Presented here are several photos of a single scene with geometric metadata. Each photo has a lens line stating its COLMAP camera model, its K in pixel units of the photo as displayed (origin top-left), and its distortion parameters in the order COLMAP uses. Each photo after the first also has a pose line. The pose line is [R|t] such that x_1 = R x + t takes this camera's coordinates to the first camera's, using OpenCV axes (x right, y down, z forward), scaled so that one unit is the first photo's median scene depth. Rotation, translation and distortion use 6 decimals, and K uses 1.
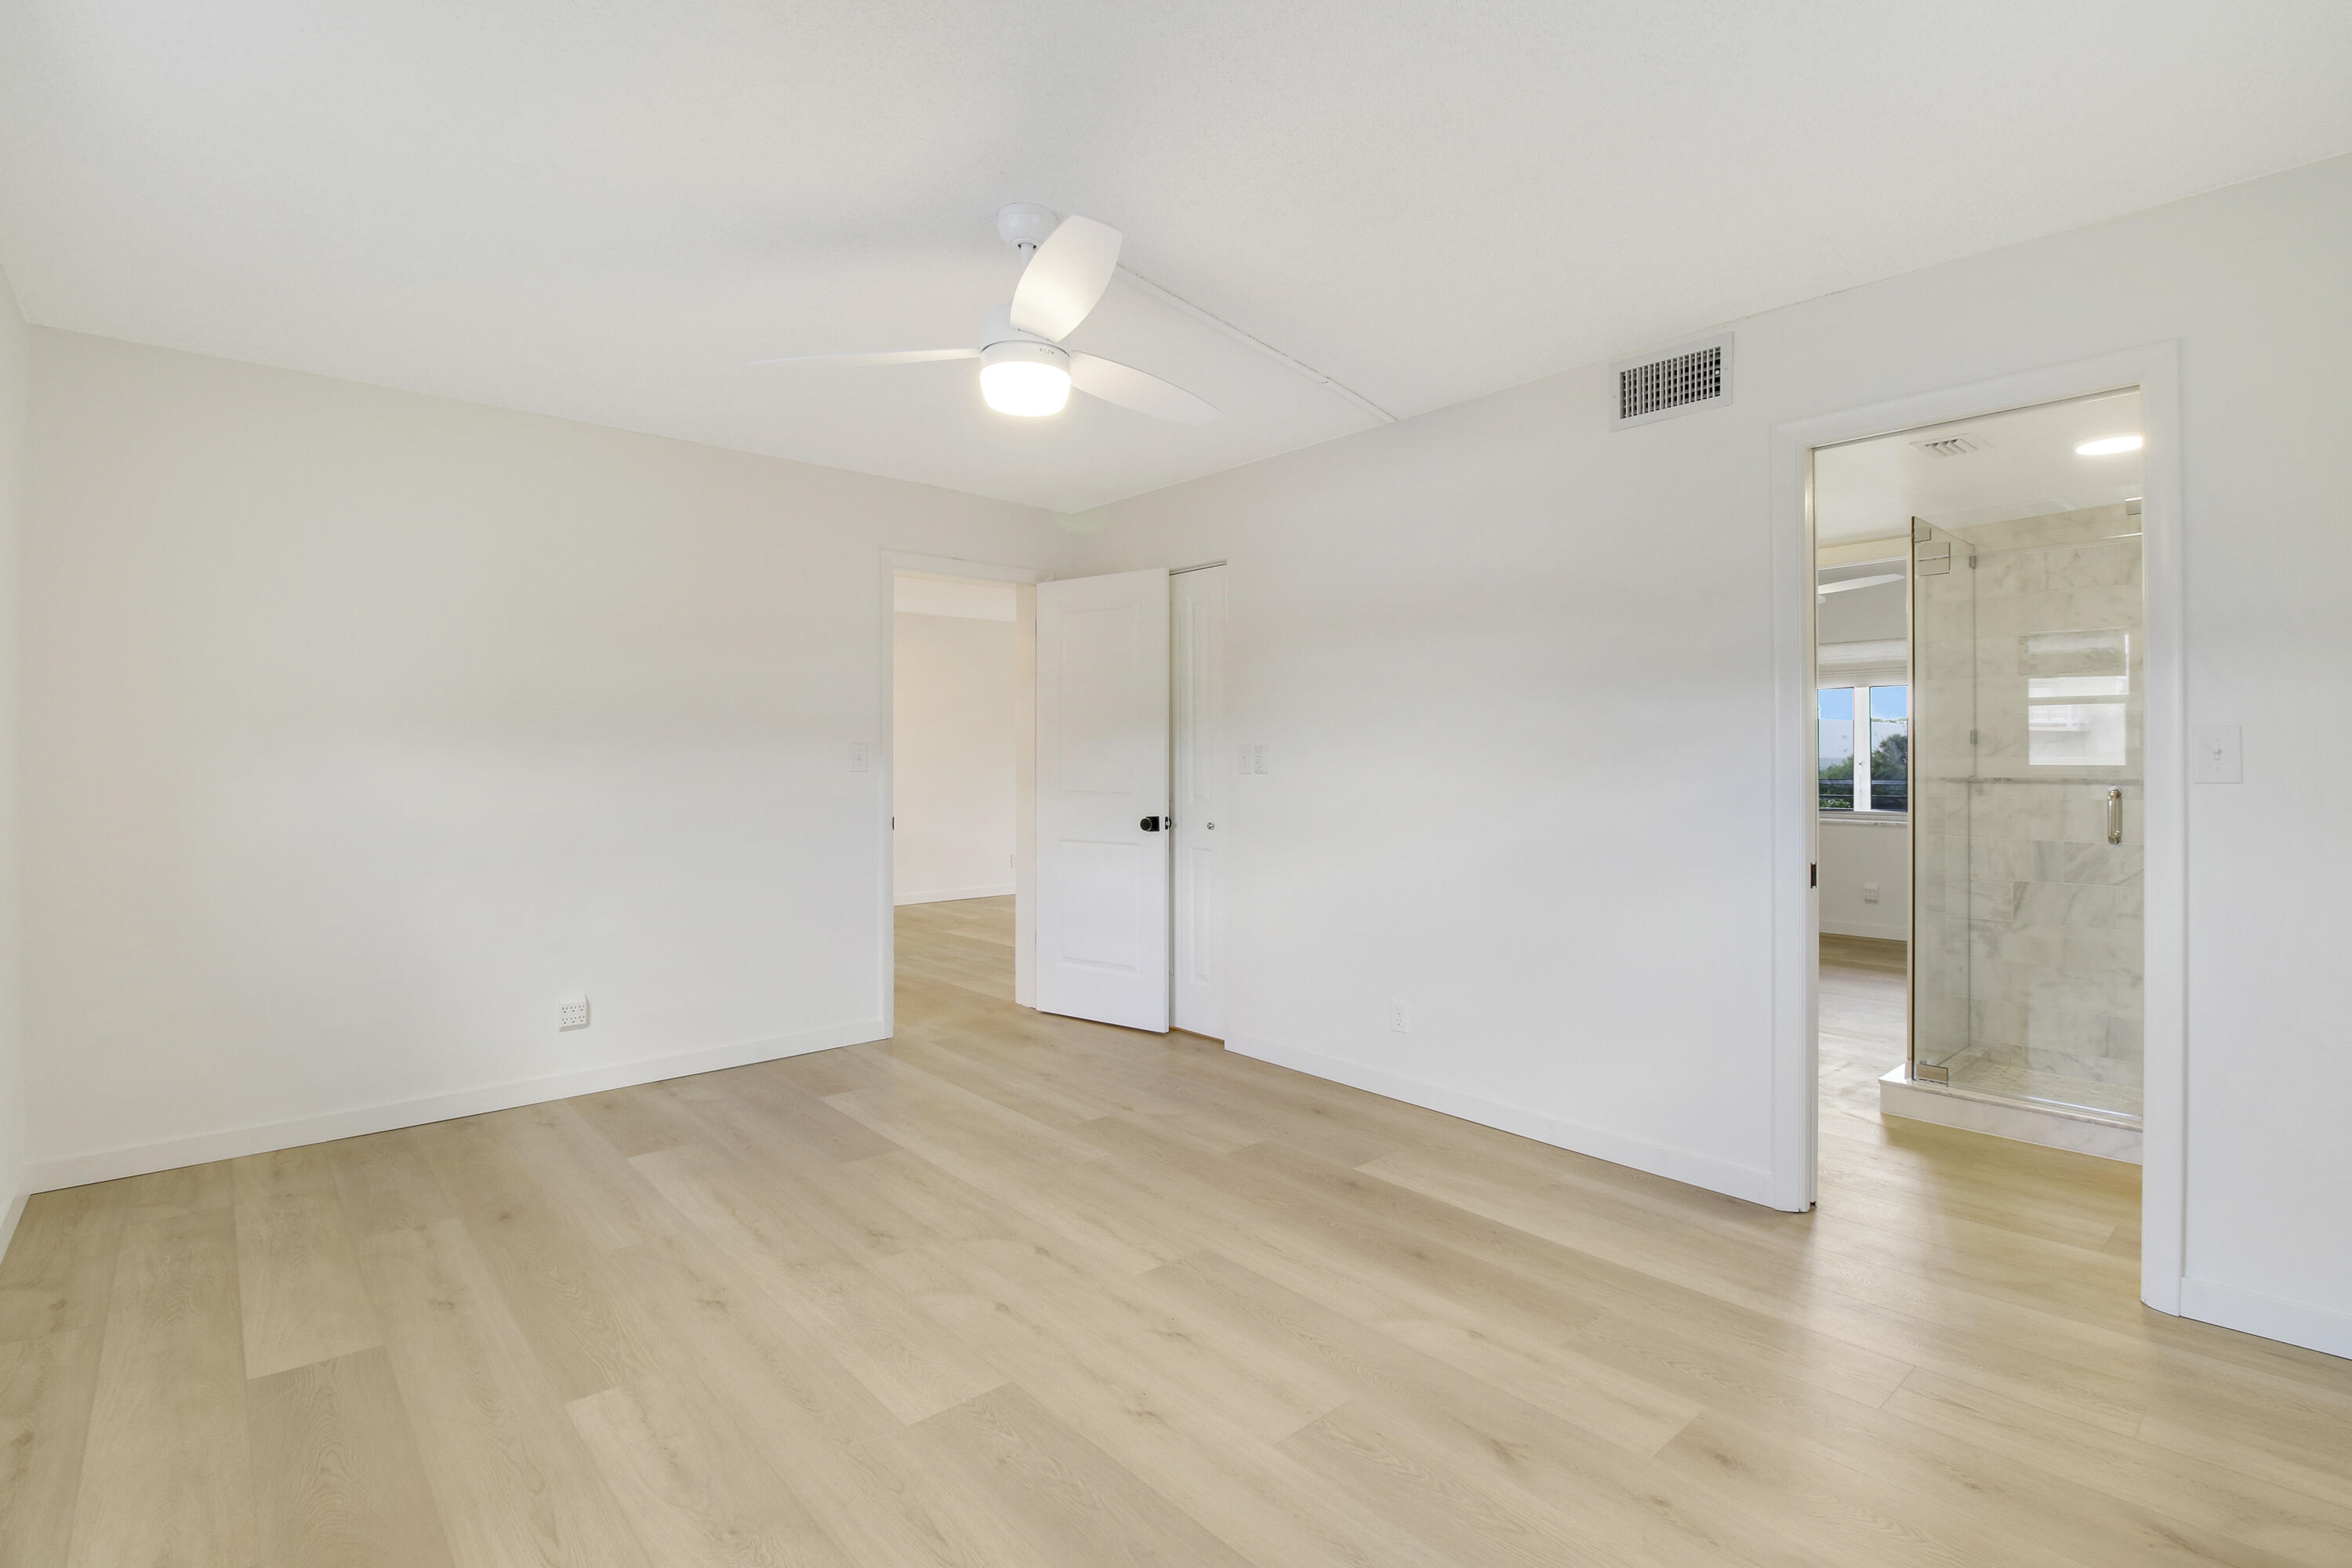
lens RADIAL K [[1106.6, 0, 1186.7], [0, 1106.6, 759.5], [0, 0, 1]] dist [0.001698, -0.011146]
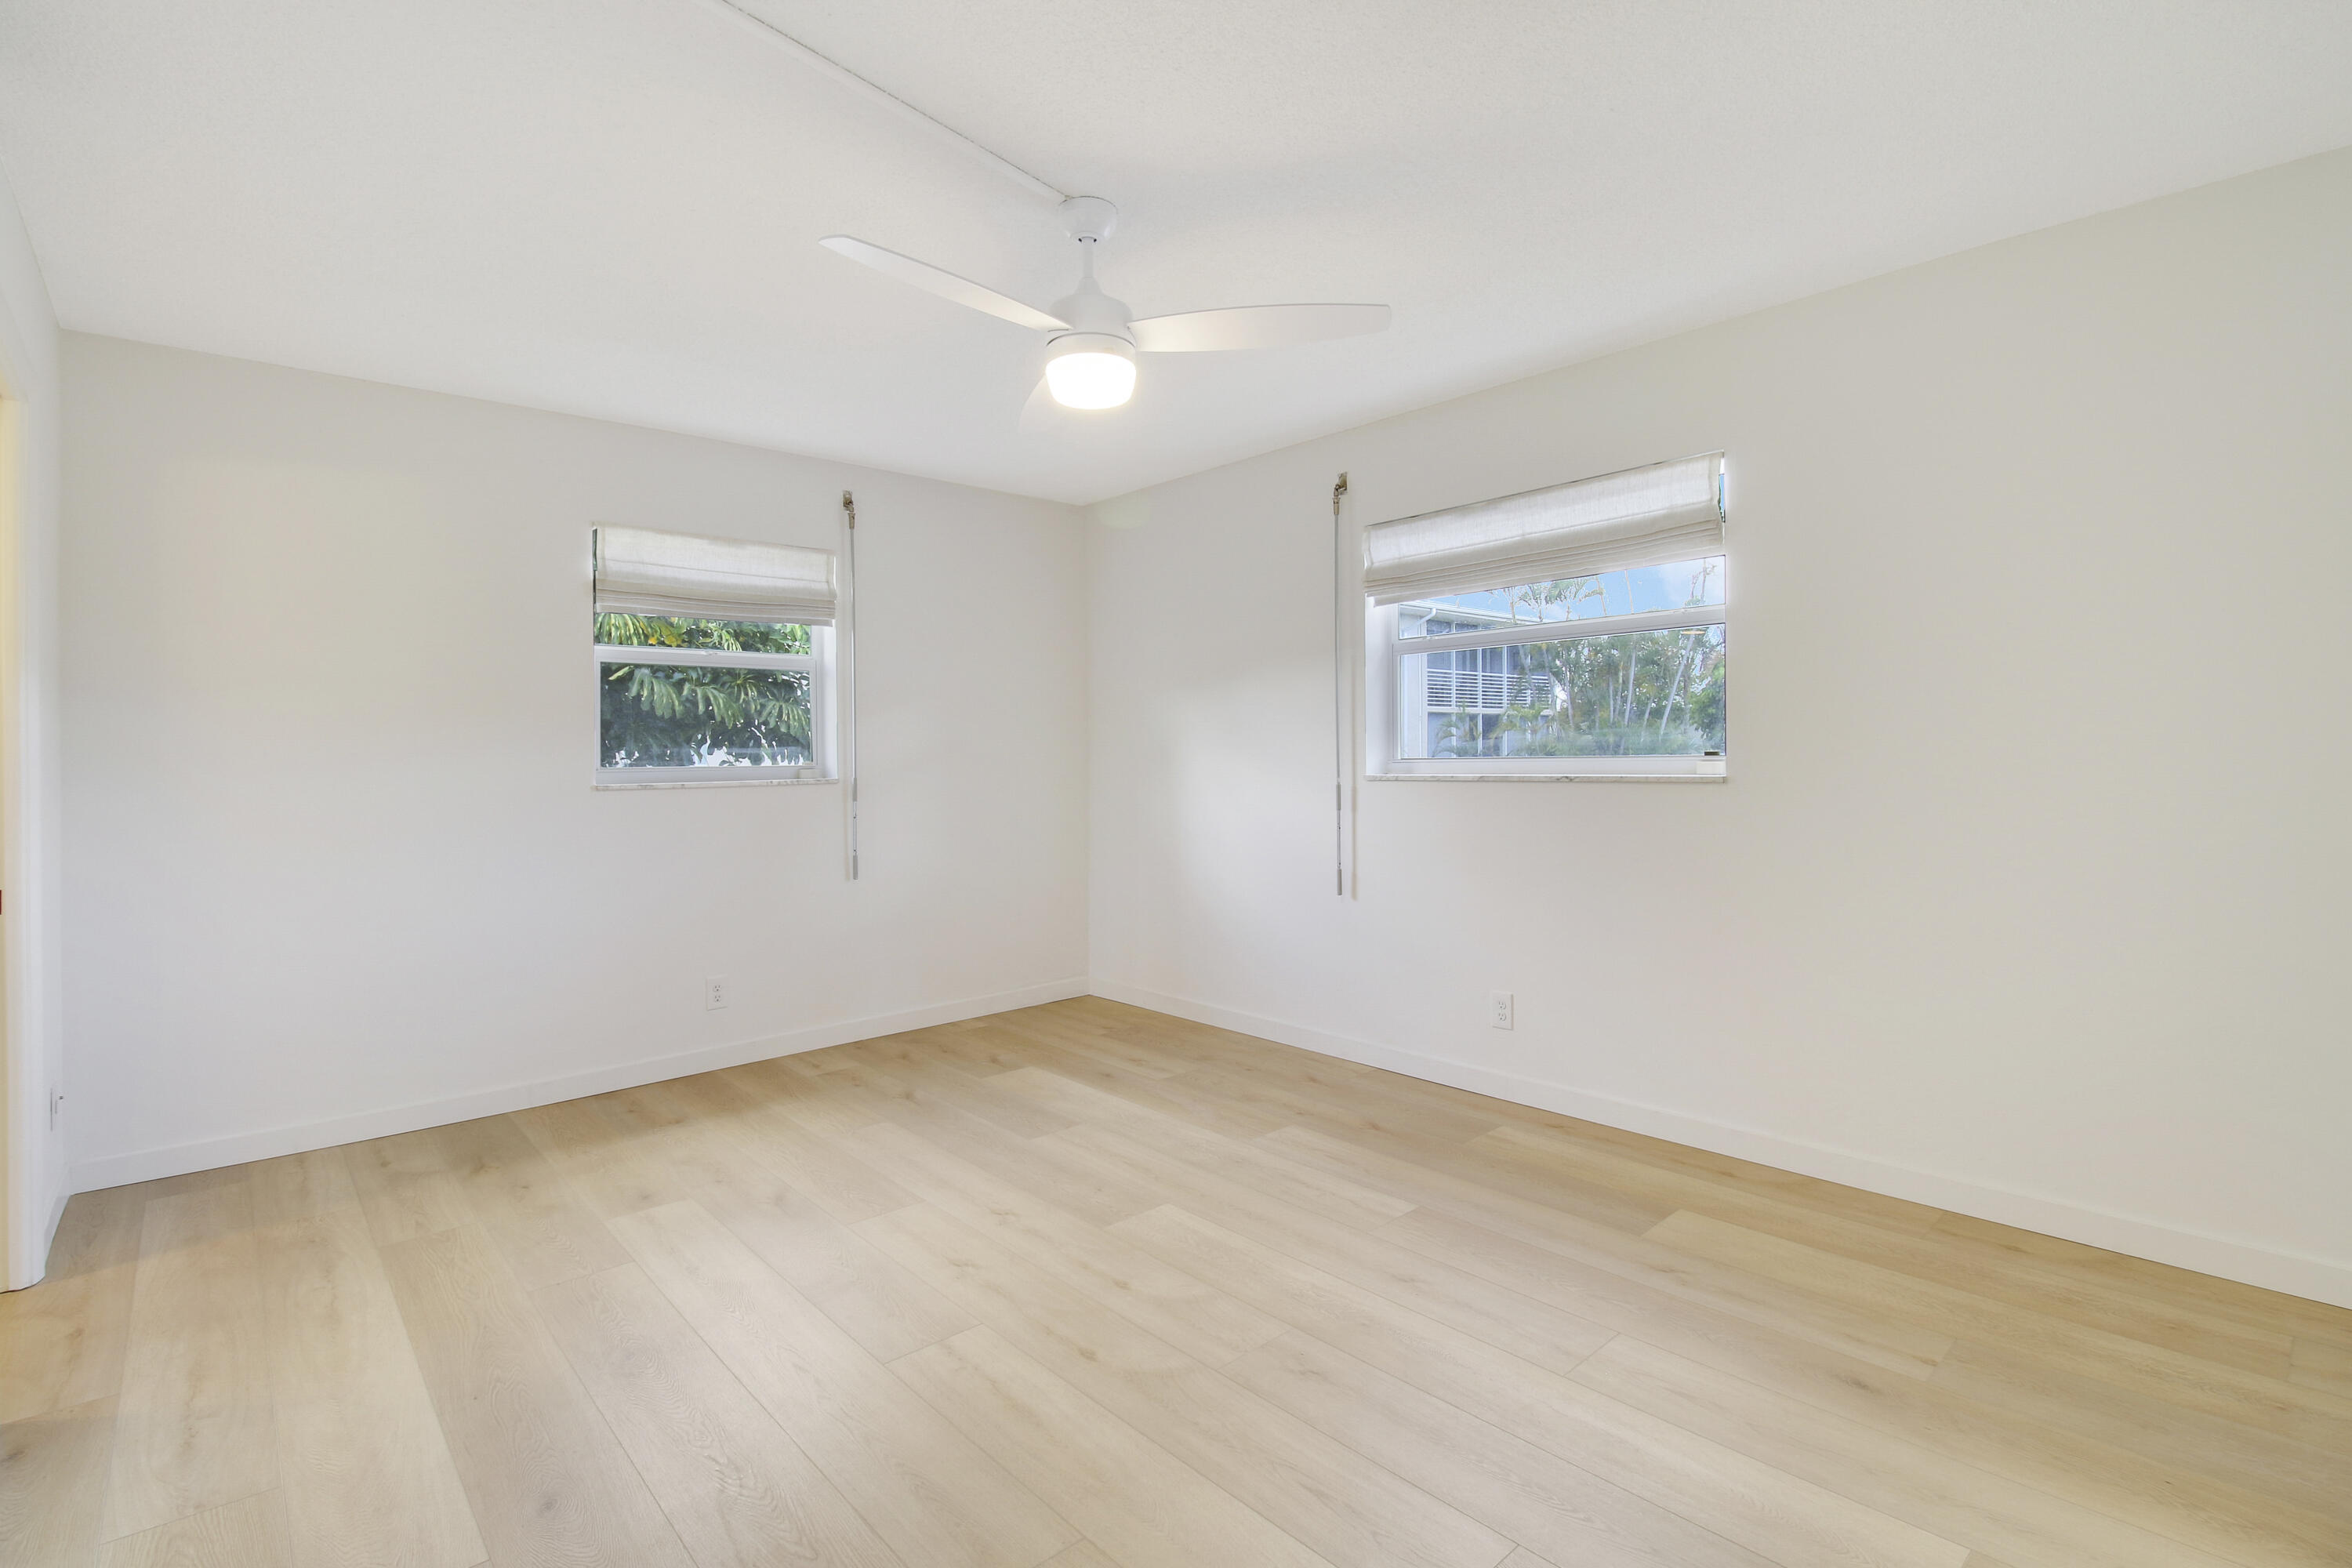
lens RADIAL K [[1106.6, 0, 1186.7], [0, 1106.6, 759.5], [0, 0, 1]] dist [0.001698, -0.011146]
pose [[-0.999857, 0.016517, -0.003743, -0.236283], [0.016516, 0.999863, 0.000543, 0.012262], [0.003752, 0.000481, -0.999993, 2.063056]]
